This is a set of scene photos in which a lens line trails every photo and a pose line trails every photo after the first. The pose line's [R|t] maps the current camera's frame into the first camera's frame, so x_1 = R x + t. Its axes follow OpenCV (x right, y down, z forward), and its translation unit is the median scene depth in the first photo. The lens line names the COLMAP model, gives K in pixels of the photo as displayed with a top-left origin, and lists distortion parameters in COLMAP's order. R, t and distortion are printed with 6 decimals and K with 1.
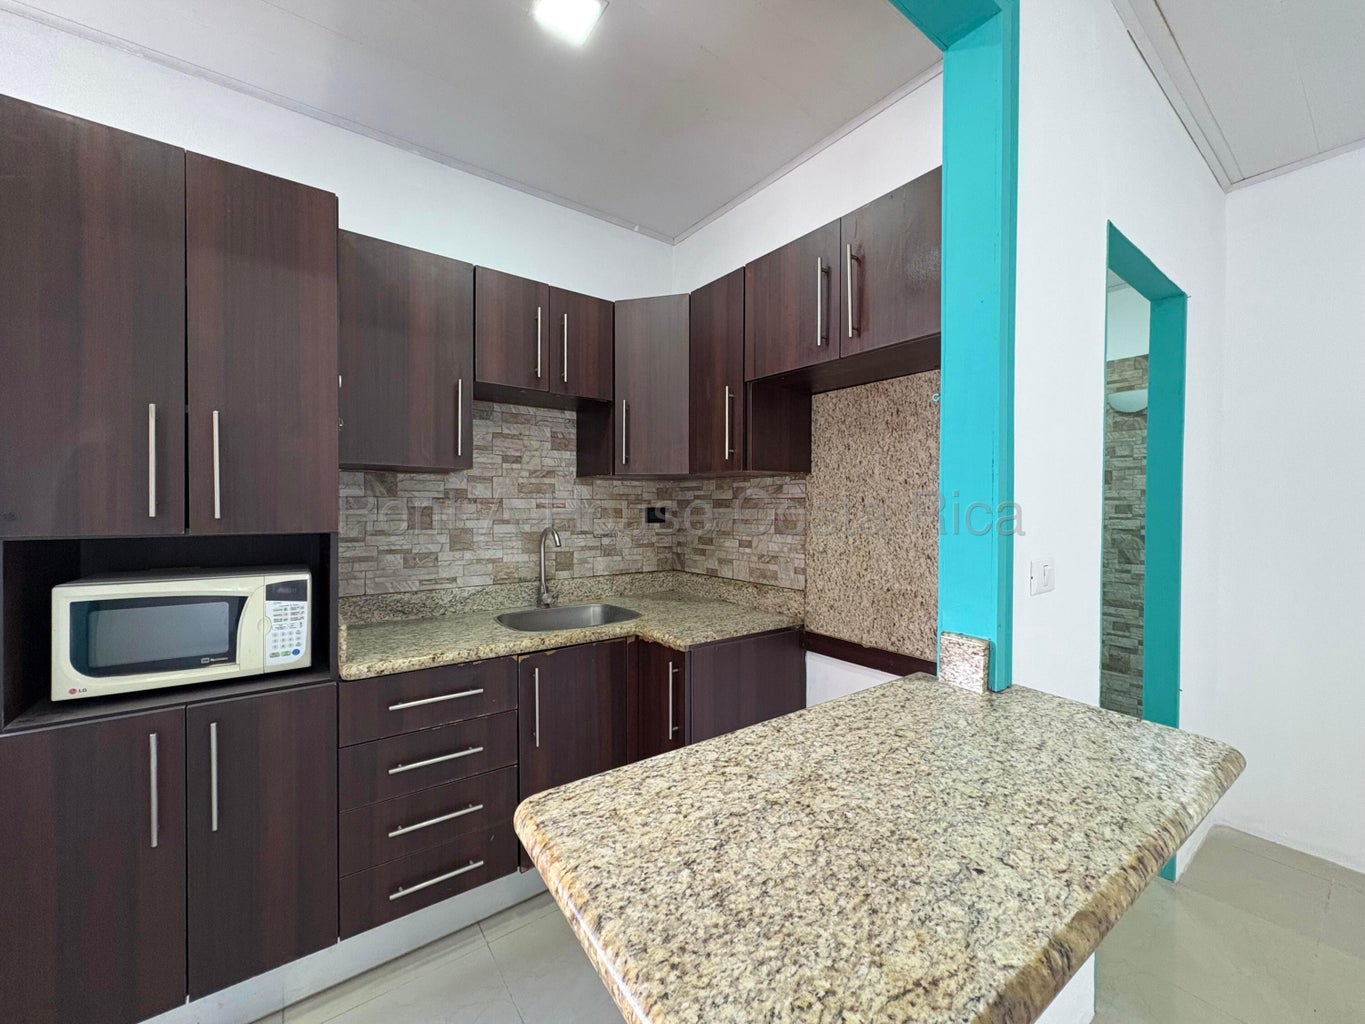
lens RADIAL K [[542.8, 0, 684.0], [0, 542.8, 510.8], [0, 0, 1]] dist [0.000840, 0.000755]
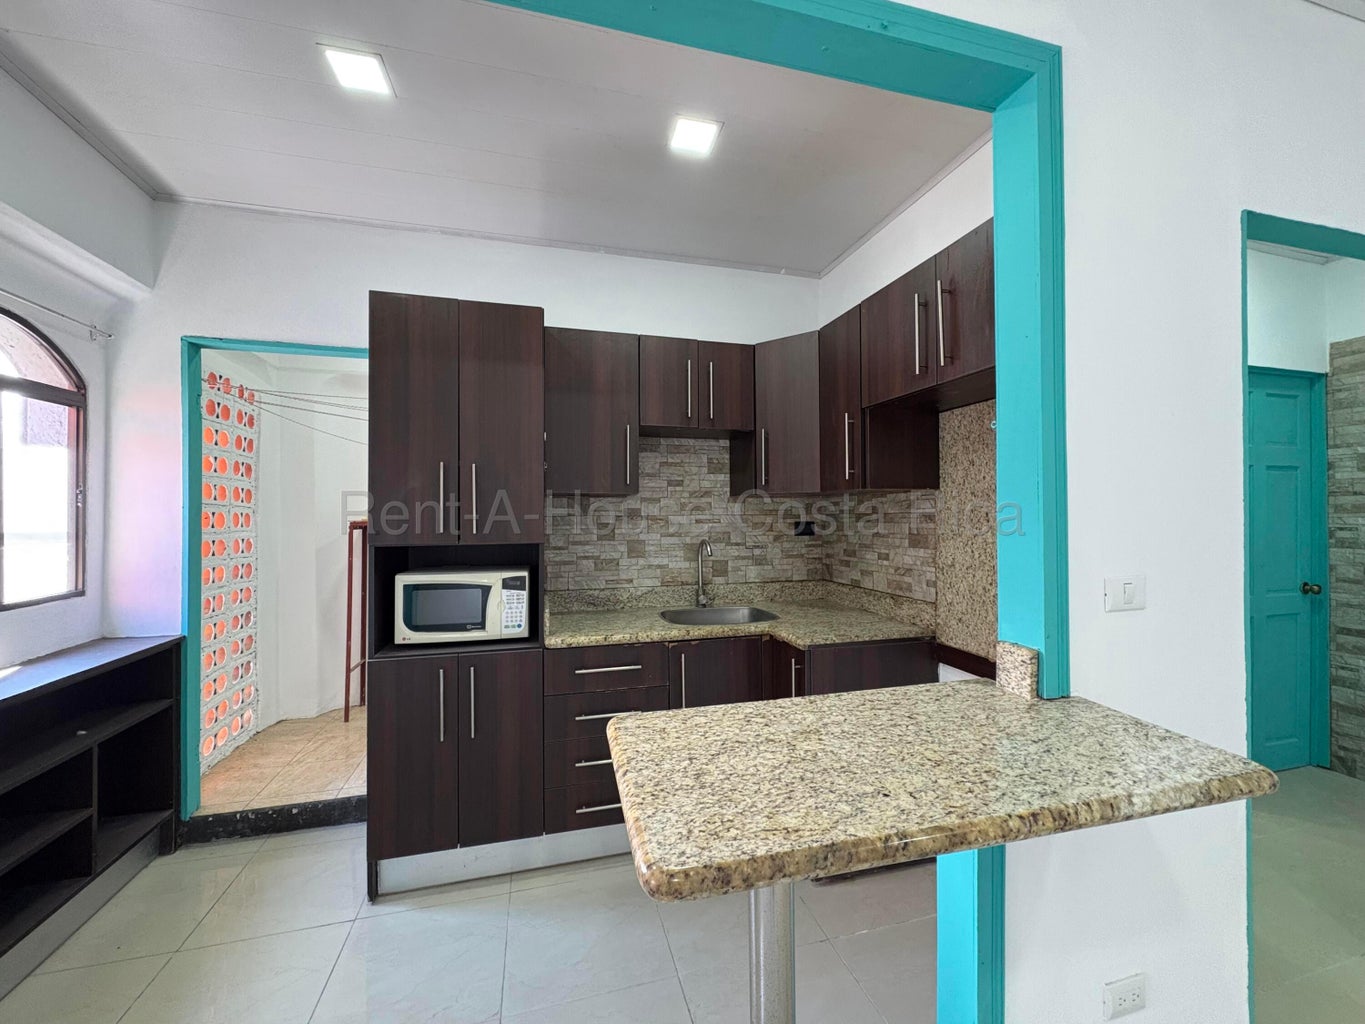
lens RADIAL K [[542.8, 0, 683.2], [0, 542.8, 510.6], [0, 0, 1]] dist [0.000840, 0.000755]
pose [[0.931151, -0.012761, -0.364410, 0.210295], [0.006083, 0.999792, -0.019466, -0.014660], [0.364583, 0.015909, 0.931035, -0.180017]]
